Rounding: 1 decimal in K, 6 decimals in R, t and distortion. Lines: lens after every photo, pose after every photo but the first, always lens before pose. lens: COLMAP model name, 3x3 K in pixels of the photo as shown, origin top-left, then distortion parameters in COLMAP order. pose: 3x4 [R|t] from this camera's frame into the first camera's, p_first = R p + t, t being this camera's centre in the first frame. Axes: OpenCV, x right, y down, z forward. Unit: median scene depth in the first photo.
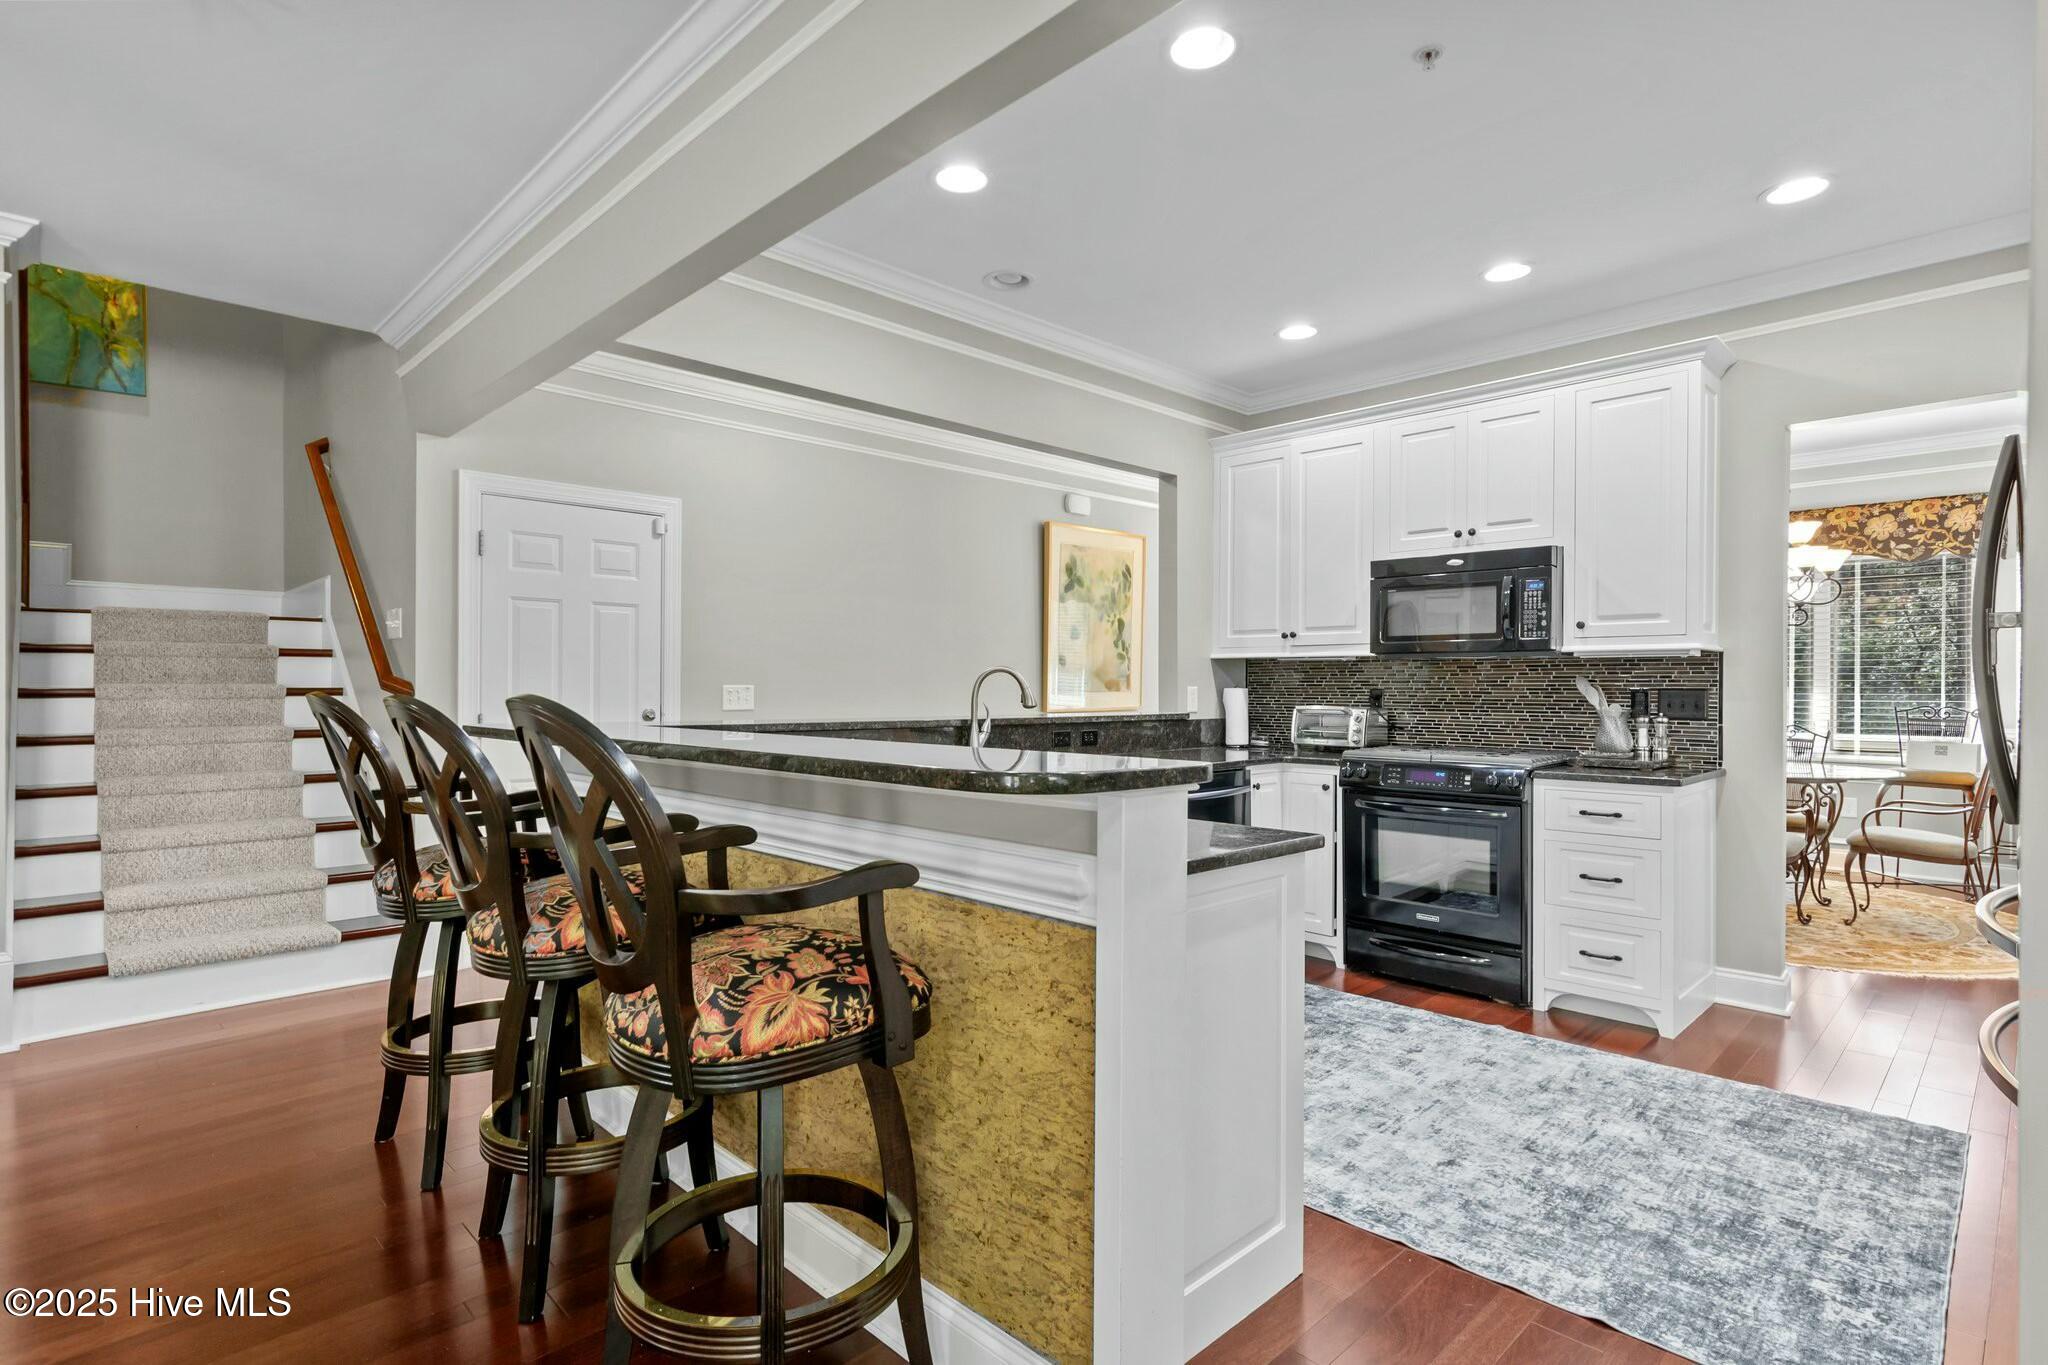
lens RADIAL K [[1021.3, 0, 1029.0], [0, 1021.3, 687.8], [0, 0, 1]] dist [-0.001466, 0.002744]
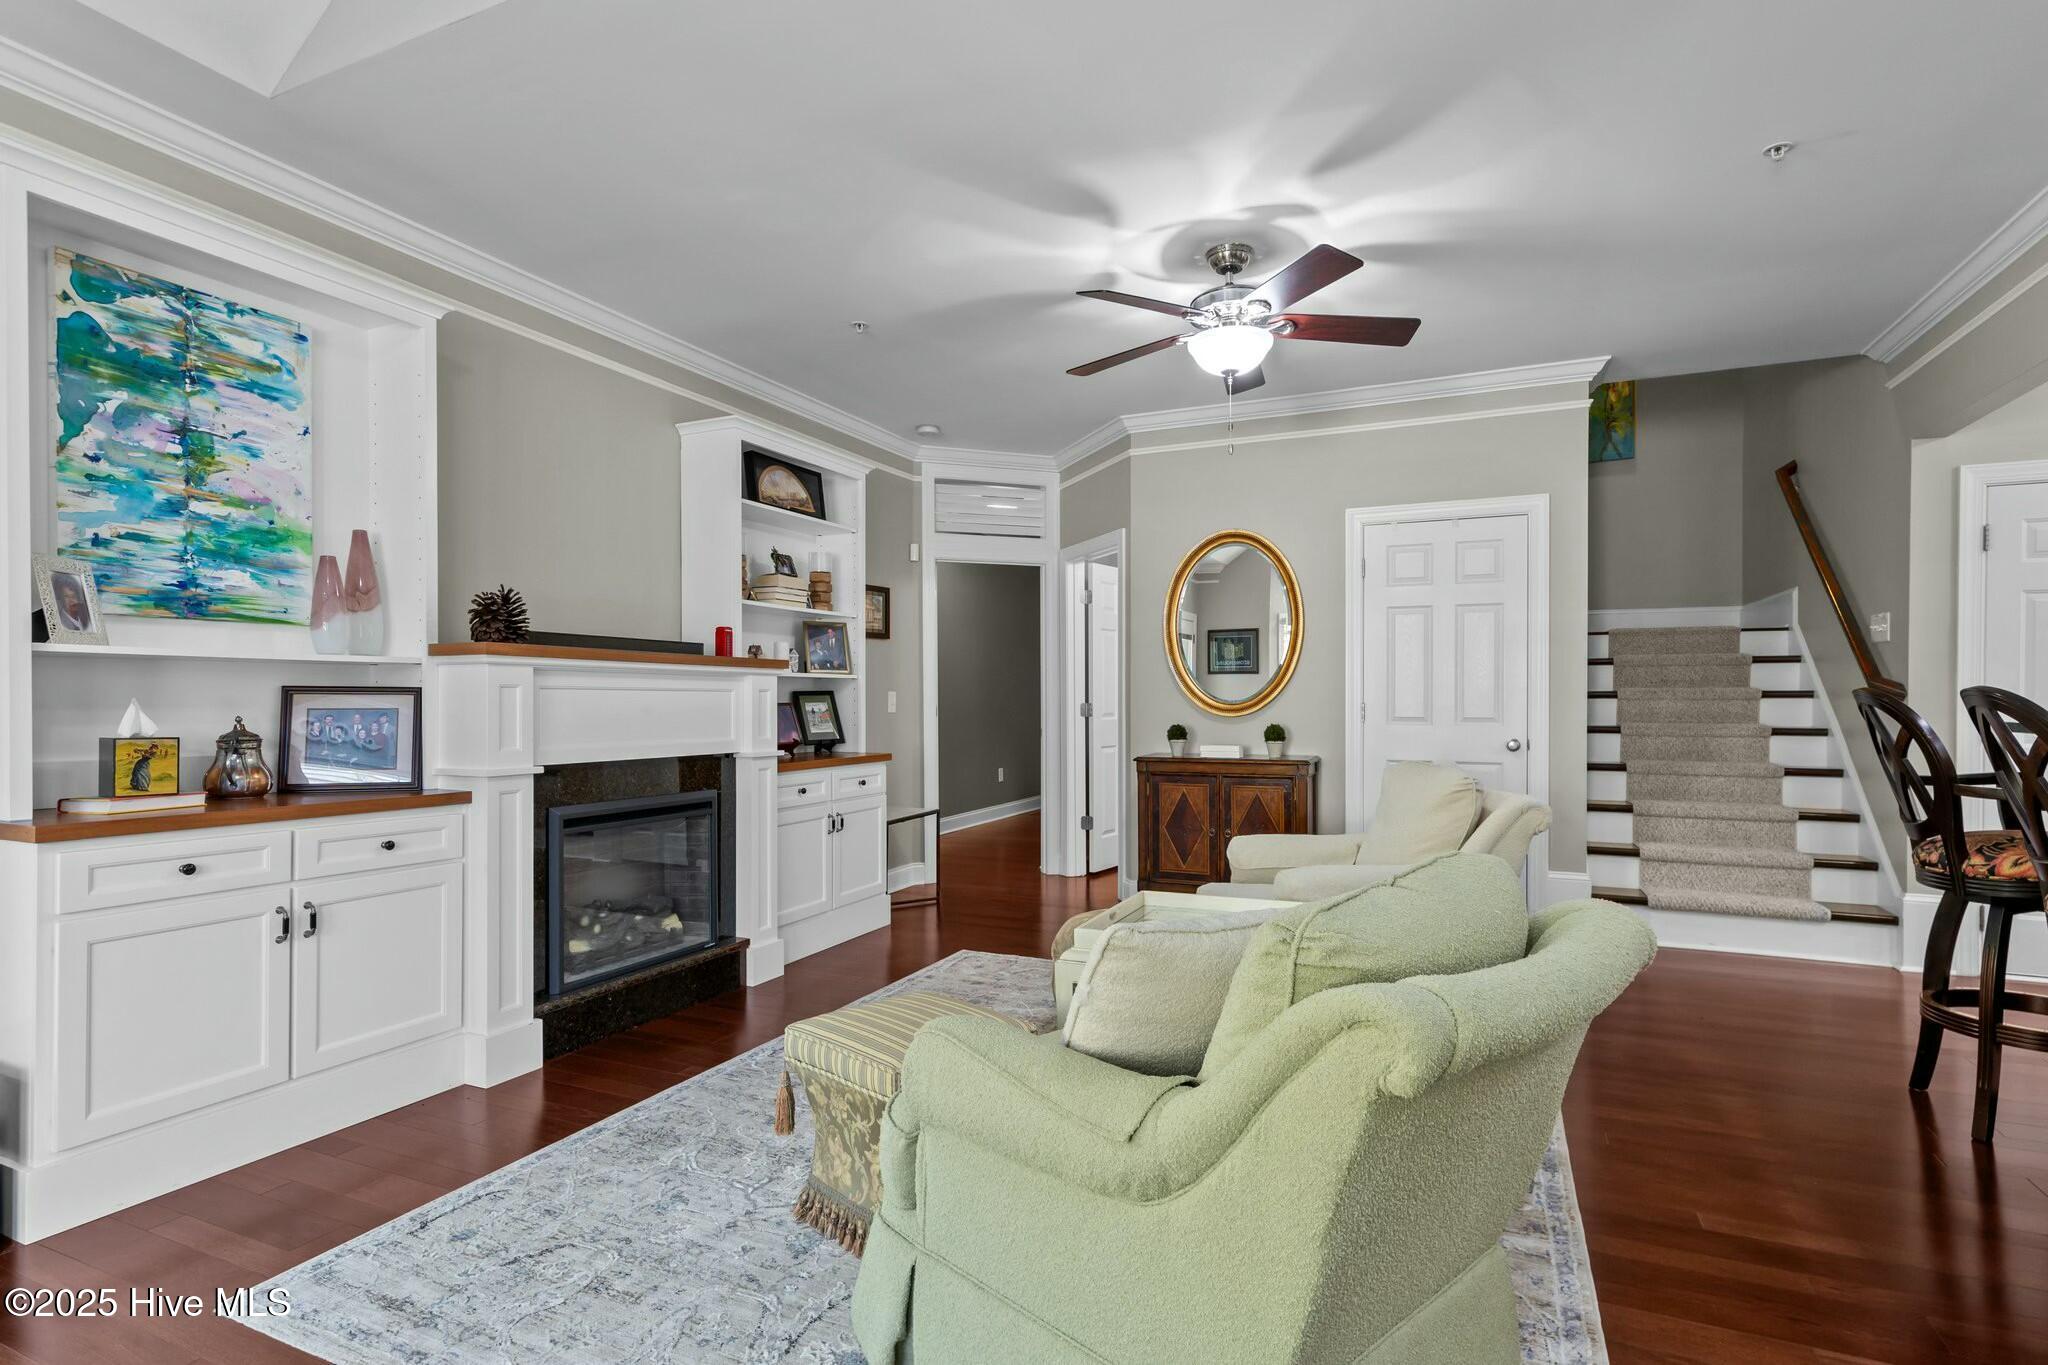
lens RADIAL K [[1021.3, 0, 1010.7], [0, 1021.3, 699.2], [0, 0, 1]] dist [-0.001466, 0.002744]
pose [[0.354982, 0.002641, -0.934869, 0.038903], [-0.000350, 0.999996, 0.002692, 0.008027], [0.934873, -0.000629, 0.354981, -0.205990]]
